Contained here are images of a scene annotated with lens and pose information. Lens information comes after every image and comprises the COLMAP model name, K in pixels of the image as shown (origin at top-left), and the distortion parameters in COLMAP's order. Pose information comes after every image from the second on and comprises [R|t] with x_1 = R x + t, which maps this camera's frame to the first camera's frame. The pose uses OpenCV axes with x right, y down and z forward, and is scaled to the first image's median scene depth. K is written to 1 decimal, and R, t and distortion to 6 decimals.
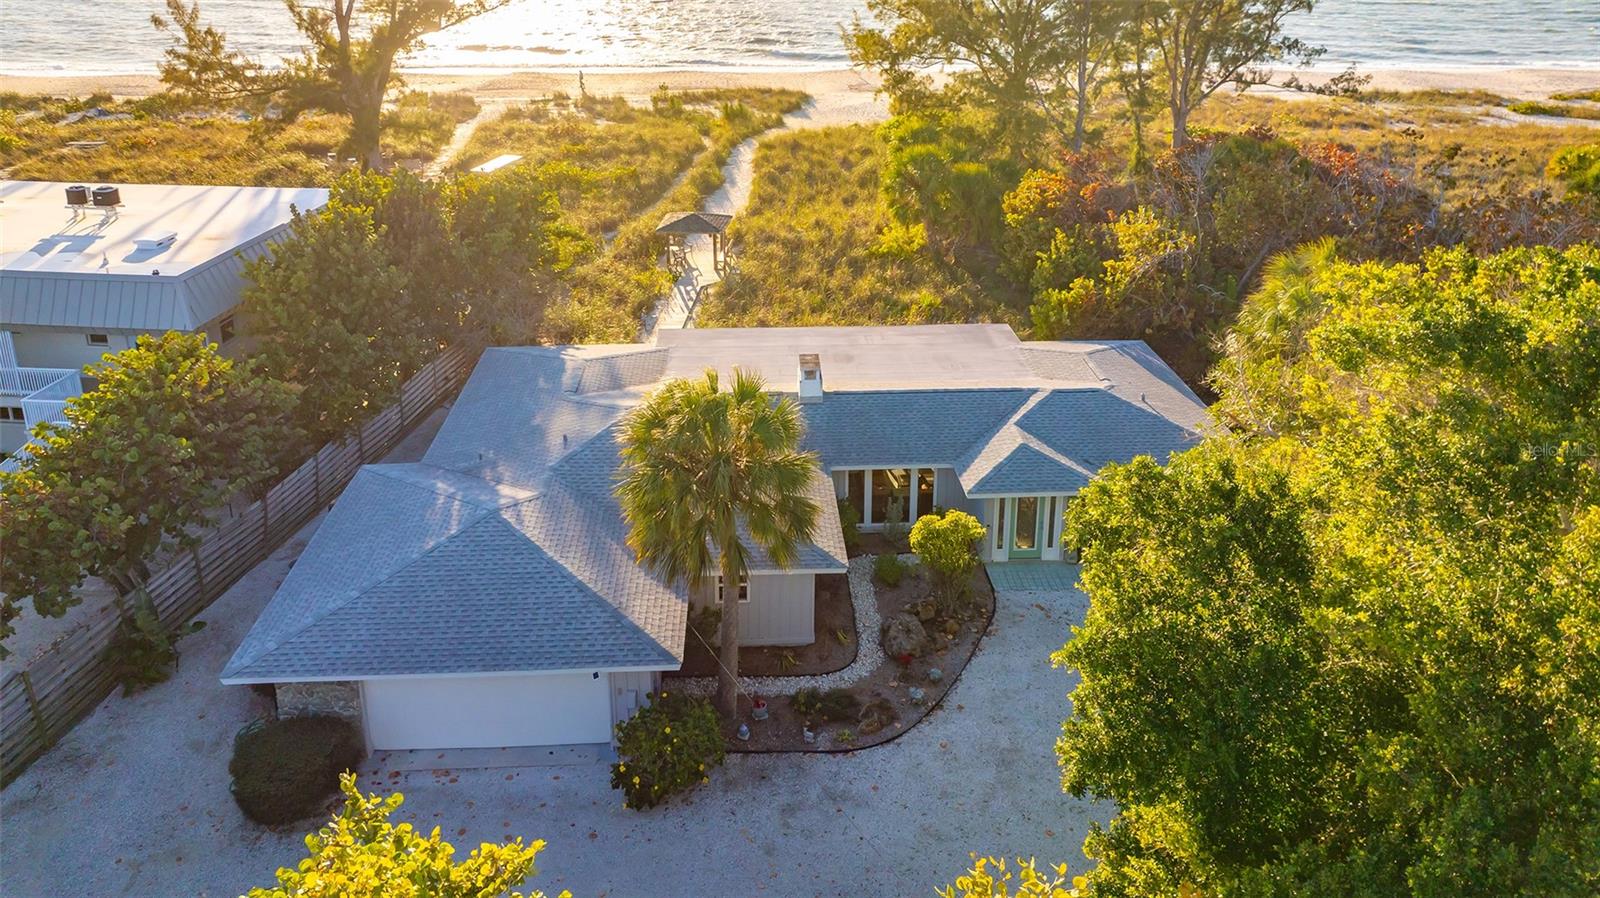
lens RADIAL K [[1126.3, 0, 793.6], [0, 1126.3, 440.3], [0, 0, 1]] dist [-0.041338, 0.038862]
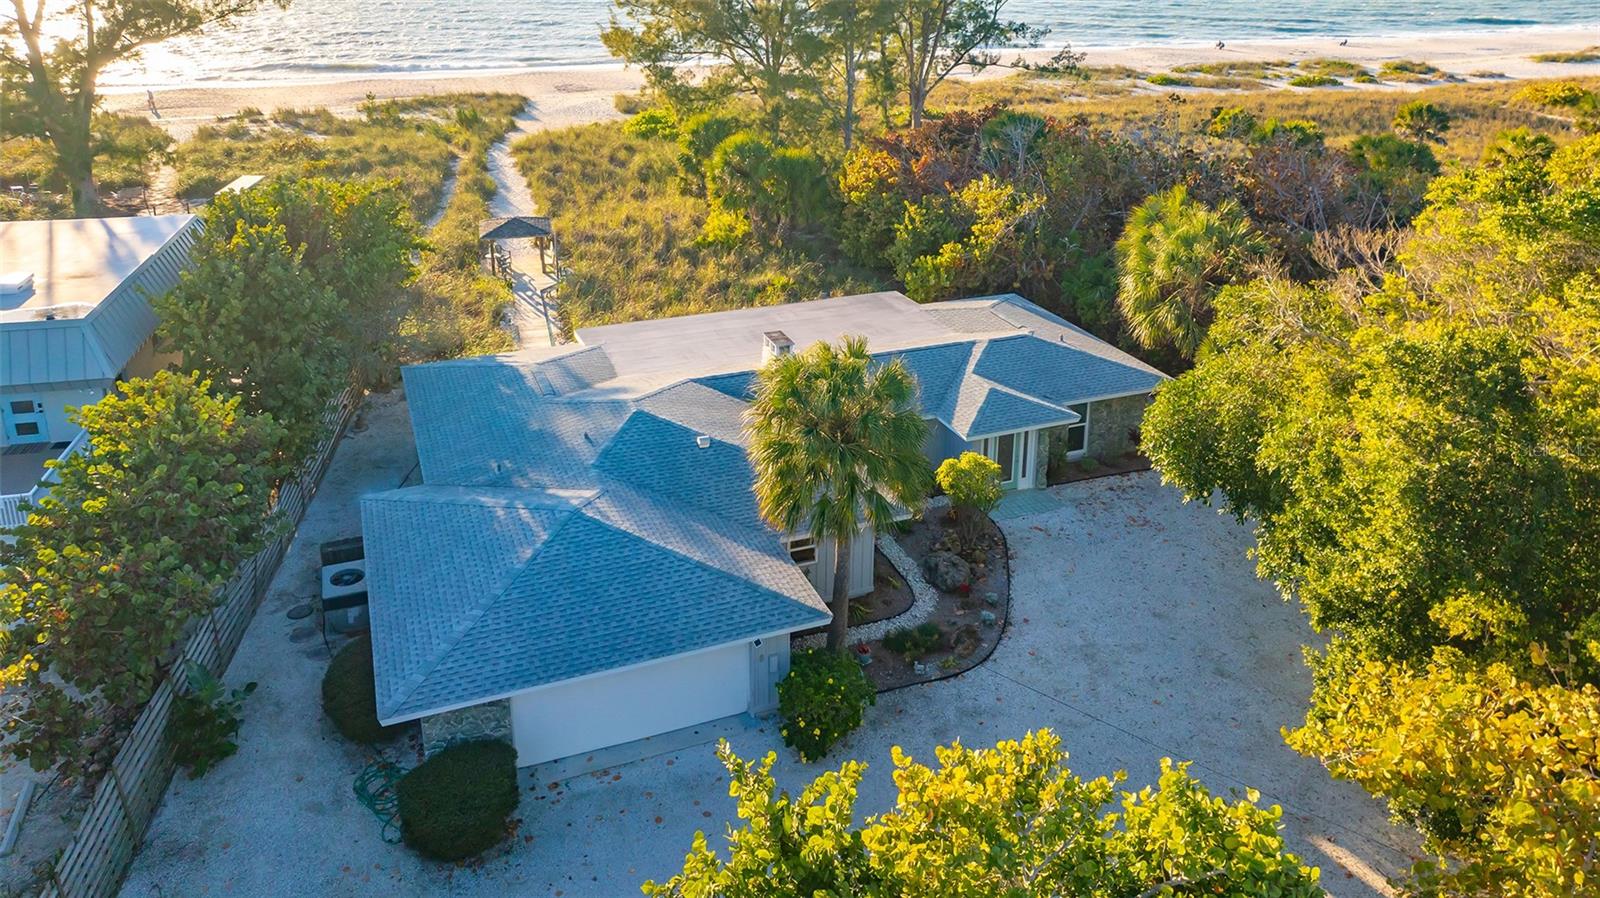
lens RADIAL K [[1126.3, 0, 801.5], [0, 1126.3, 441.3], [0, 0, 1]] dist [-0.041338, 0.038862]
pose [[0.946674, -0.133919, 0.293042, -0.189546], [0.133621, 0.990807, 0.021131, 0.003930], [-0.293178, 0.019152, 0.955866, -0.003596]]
